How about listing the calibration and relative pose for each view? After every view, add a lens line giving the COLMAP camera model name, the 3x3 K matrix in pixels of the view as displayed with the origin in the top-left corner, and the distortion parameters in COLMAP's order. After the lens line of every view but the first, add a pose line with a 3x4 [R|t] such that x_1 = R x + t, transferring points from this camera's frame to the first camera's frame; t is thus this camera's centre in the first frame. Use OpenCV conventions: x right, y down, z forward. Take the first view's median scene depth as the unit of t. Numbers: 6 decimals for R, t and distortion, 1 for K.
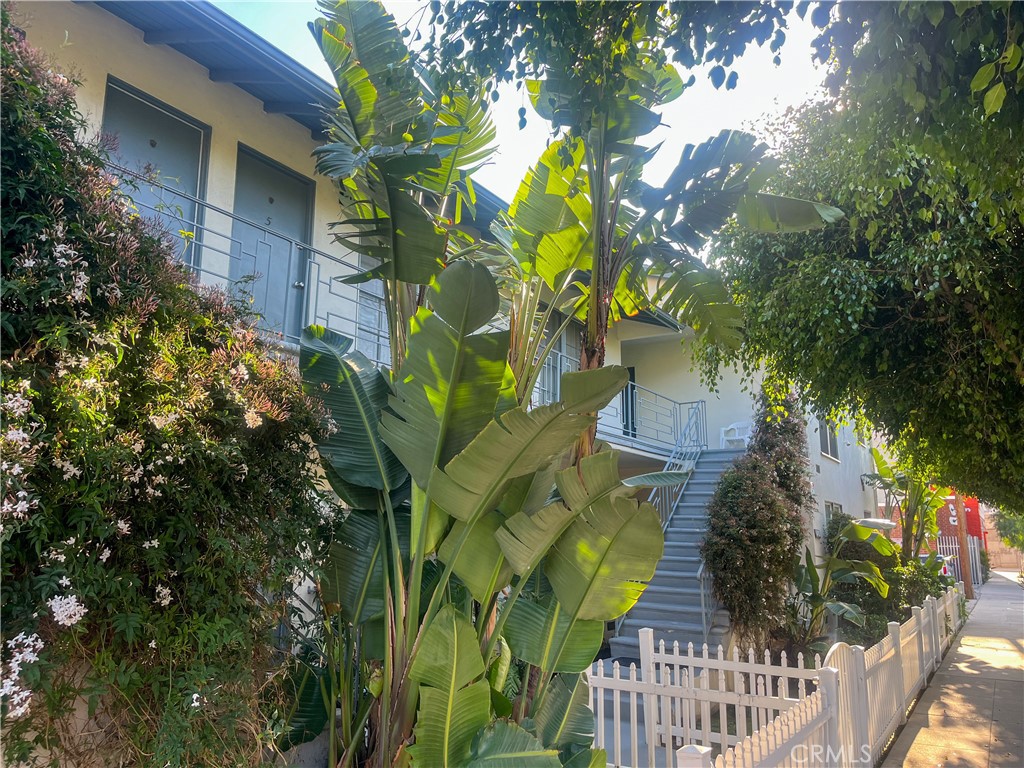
lens RADIAL K [[771.2, 0, 508.9], [0, 771.2, 378.9], [0, 0, 1]] dist [0.036088, -0.045319]
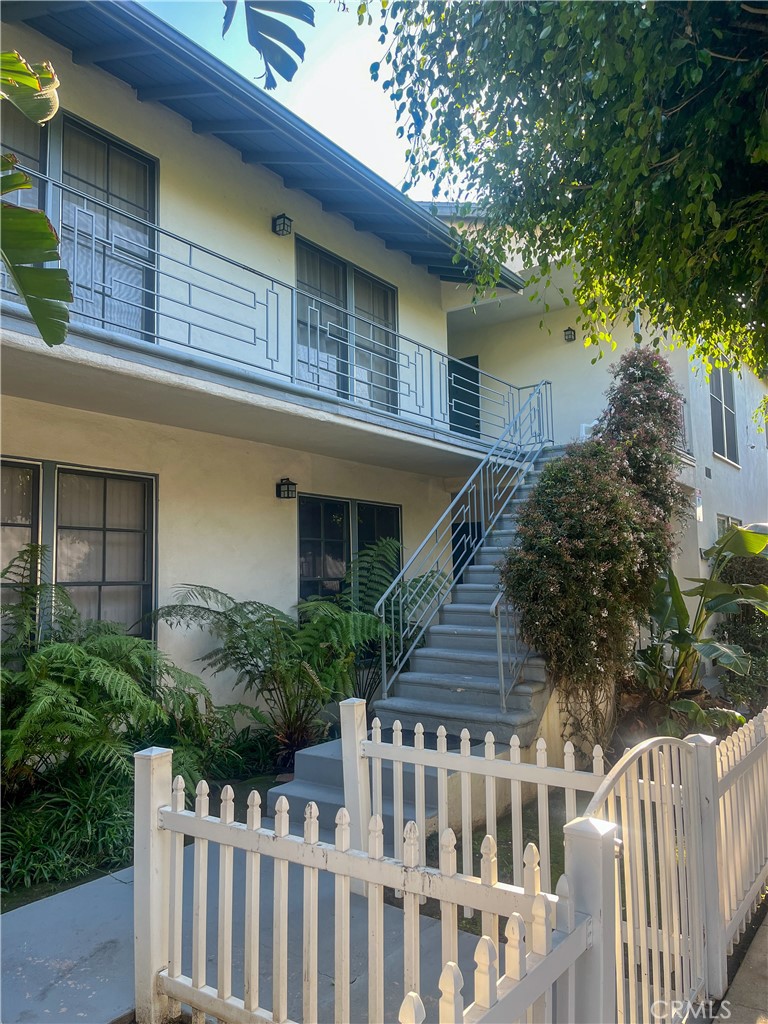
lens RADIAL K [[771.2, 0, 388.6], [0, 771.2, 510.2], [0, 0, 1]] dist [0.036088, -0.045319]
pose [[0.998510, -0.029118, -0.046155, 0.175932], [0.034136, 0.993128, 0.111945, 0.085986], [0.042578, -0.113354, 0.992642, 0.325733]]
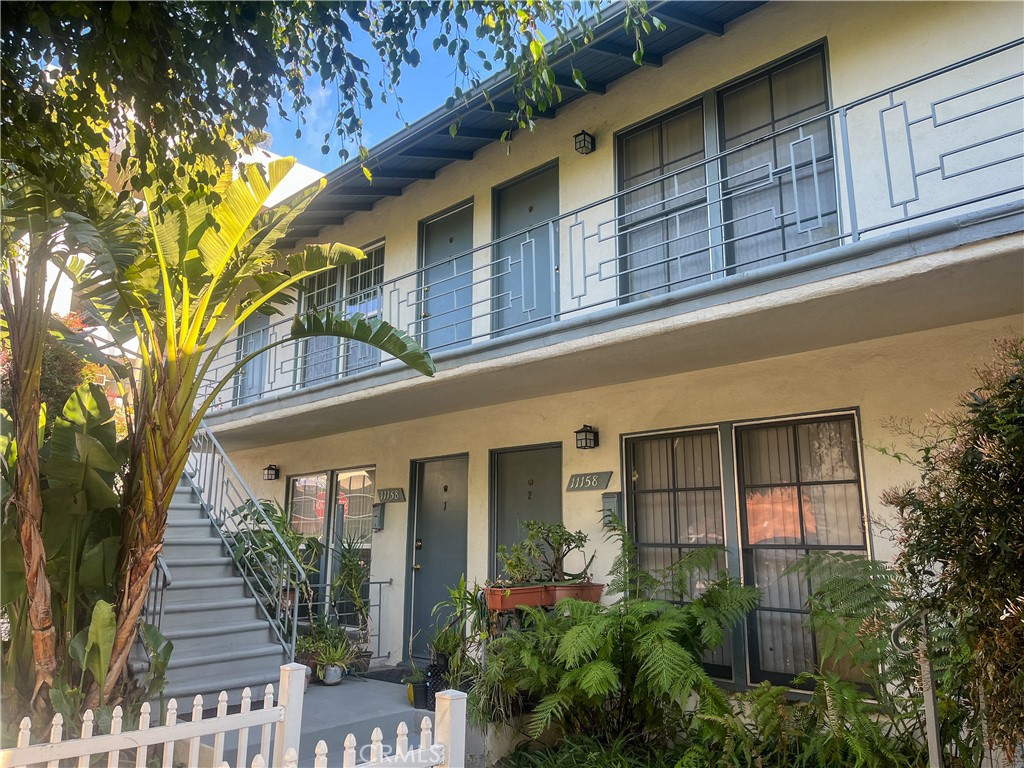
lens RADIAL K [[771.2, 0, 508.7], [0, 771.2, 380.1], [0, 0, 1]] dist [0.036088, -0.045319]
pose [[-0.225225, -0.212611, -0.950826, 0.513051], [0.188112, 0.948049, -0.256548, 0.199585], [0.955975, -0.236643, -0.173530, 0.866402]]
